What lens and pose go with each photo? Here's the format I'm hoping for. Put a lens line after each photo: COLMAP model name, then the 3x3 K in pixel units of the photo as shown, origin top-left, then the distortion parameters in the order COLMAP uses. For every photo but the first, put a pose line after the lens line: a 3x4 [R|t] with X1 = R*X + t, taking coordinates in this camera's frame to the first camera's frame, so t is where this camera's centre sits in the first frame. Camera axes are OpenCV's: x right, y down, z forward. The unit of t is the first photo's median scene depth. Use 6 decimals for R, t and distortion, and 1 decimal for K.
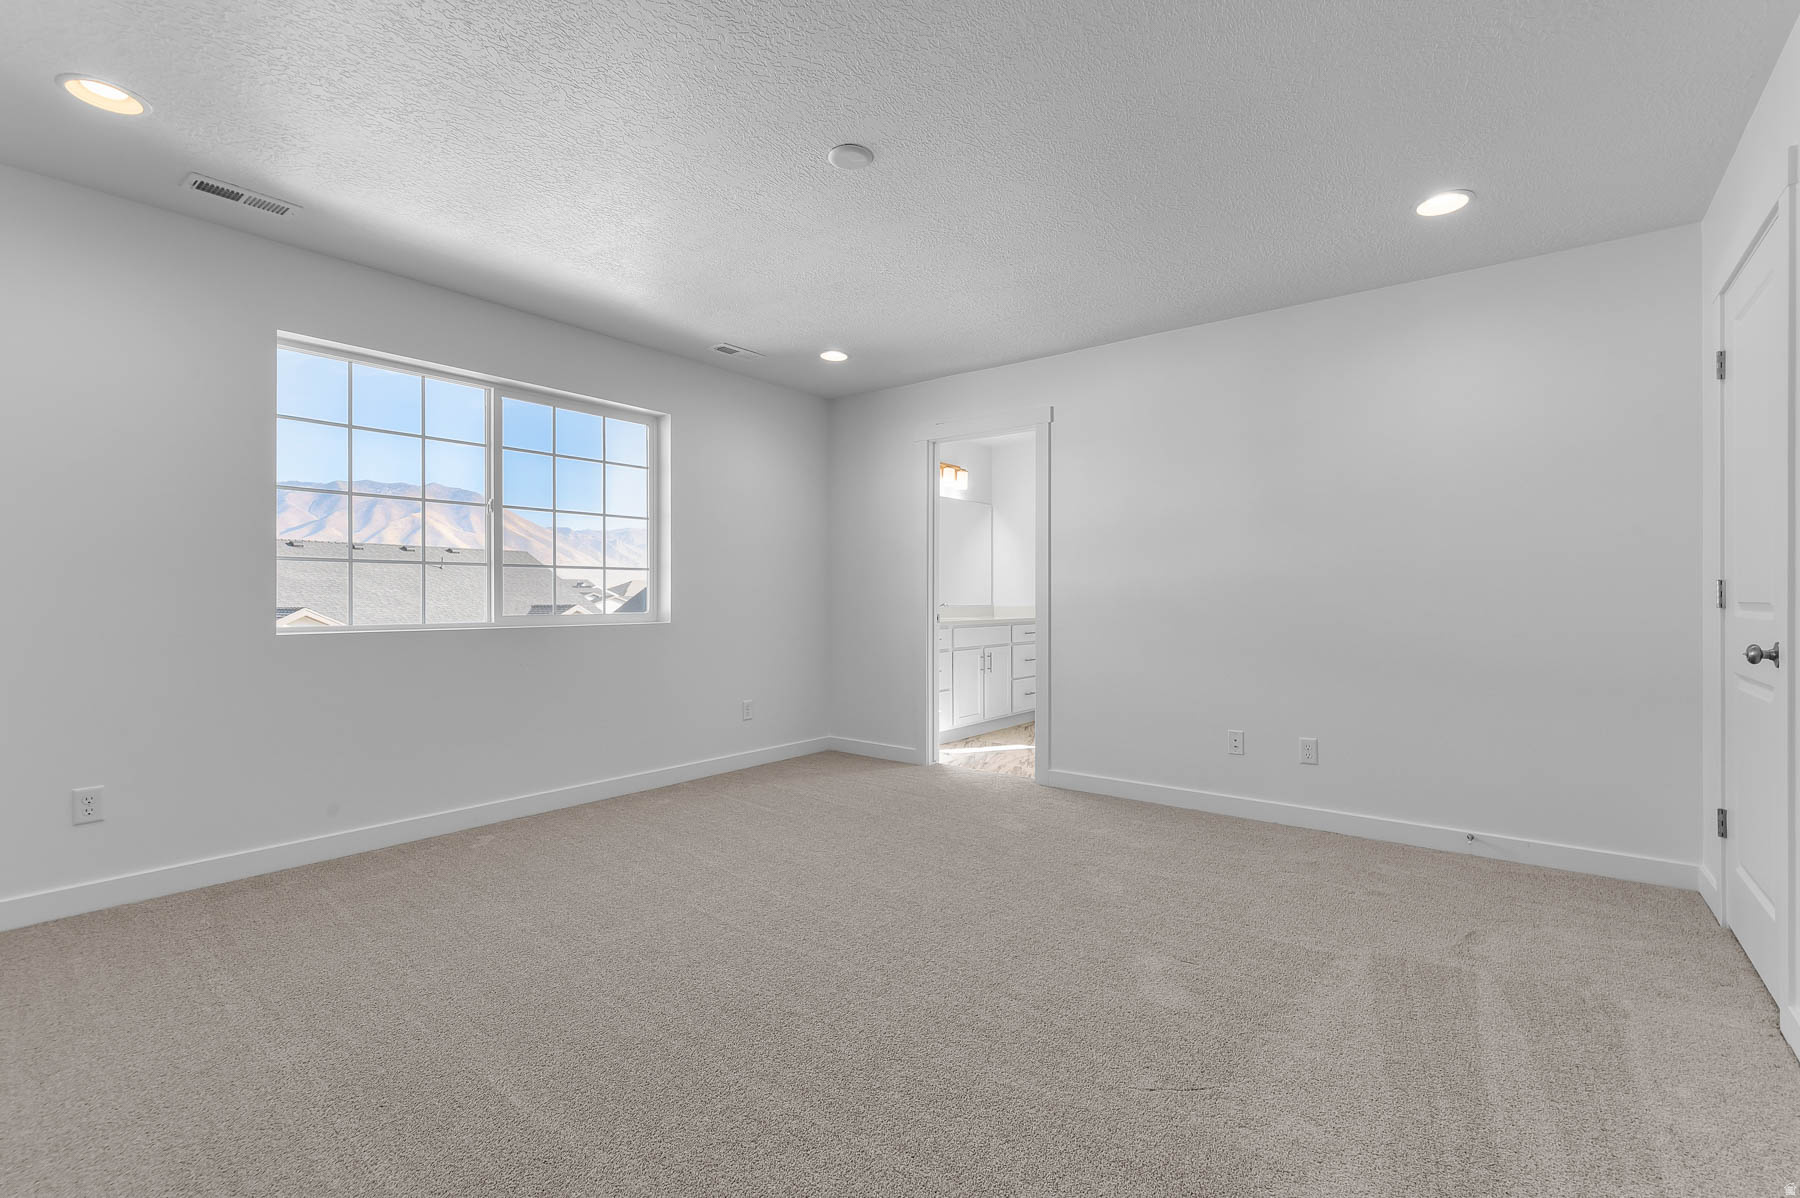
lens RADIAL K [[797.6, 0, 893.1], [0, 797.6, 594.8], [0, 0, 1]] dist [-0.003237, -0.000239]
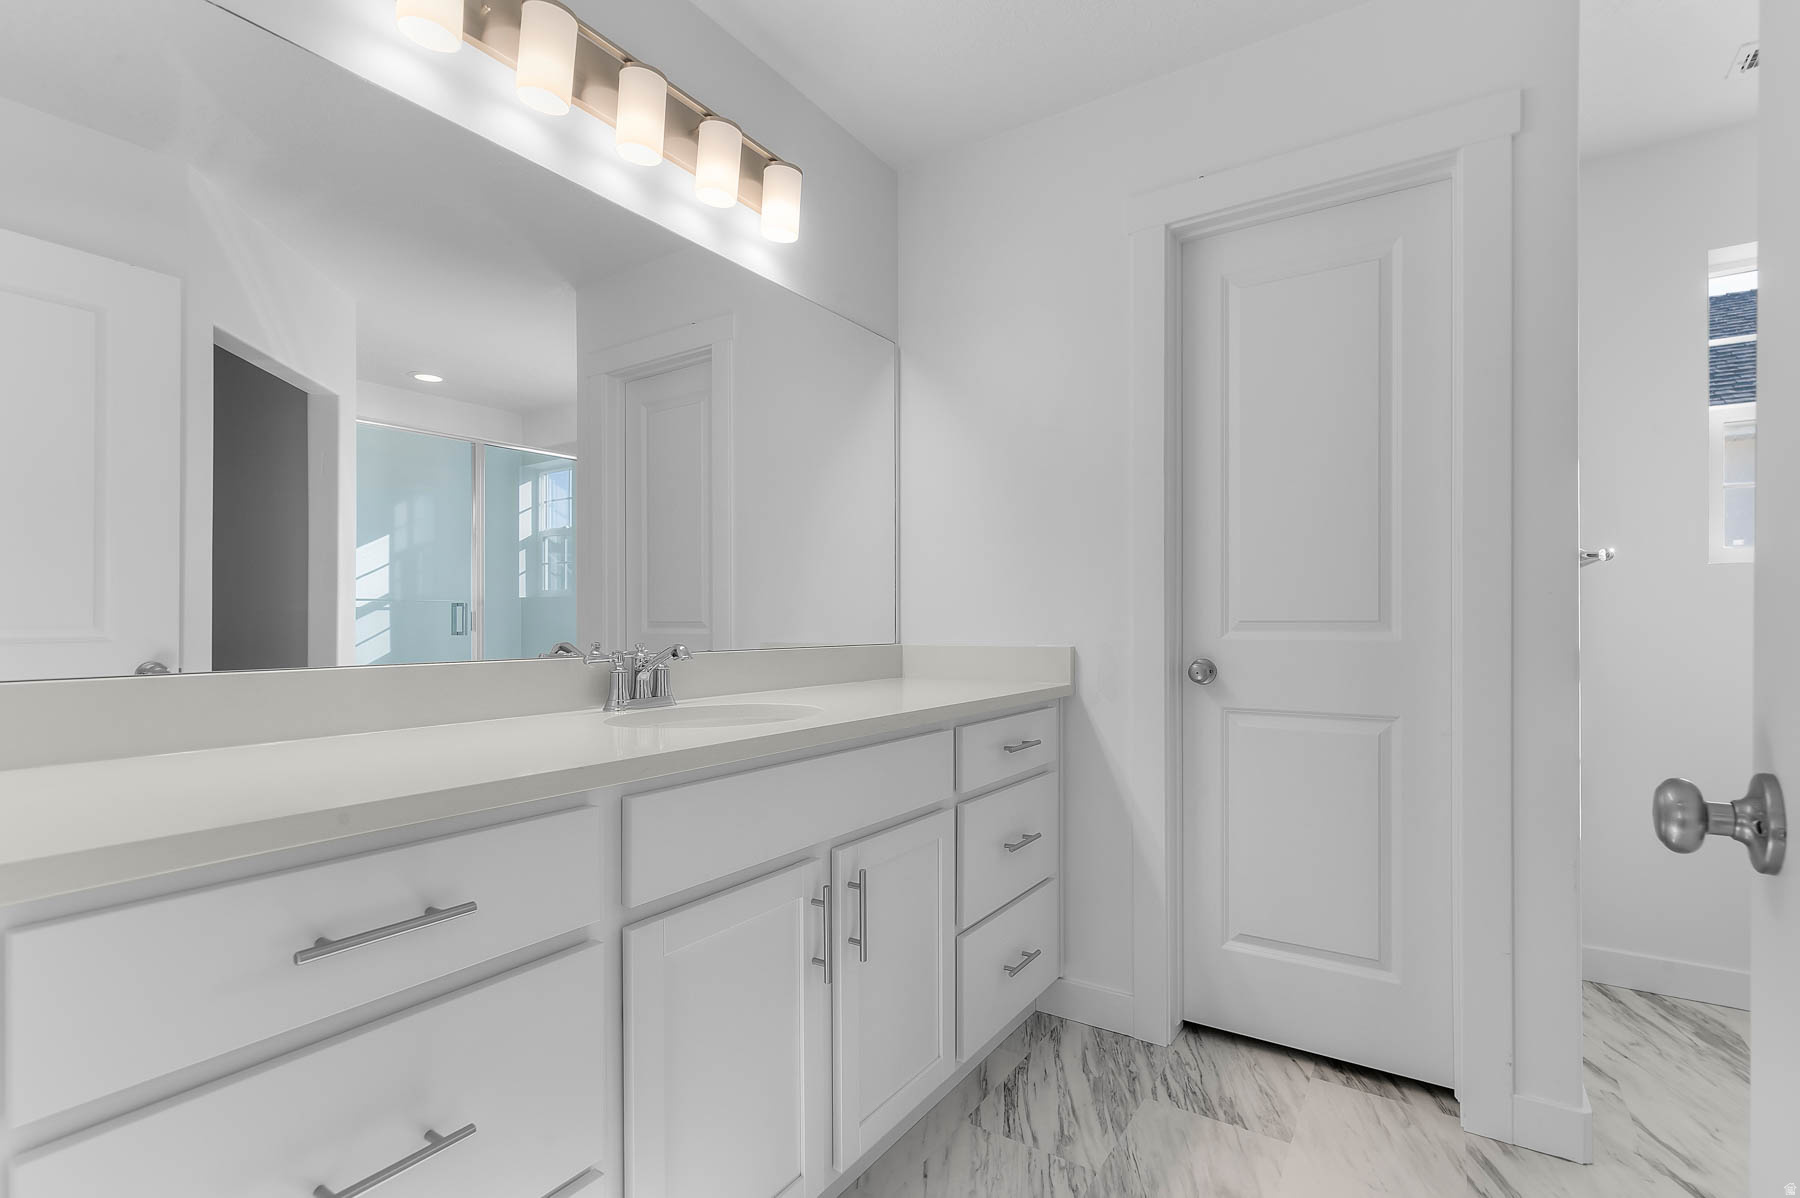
lens RADIAL K [[824.6, 0, 903.0], [0, 824.6, 604.7], [0, 0, 1]] dist [-0.002127, -0.000184]
pose [[0.996774, -0.002431, 0.080223, 0.110236], [0.003187, 0.999952, -0.009289, 0.000432], [-0.080196, 0.009515, 0.996734, 0.734352]]
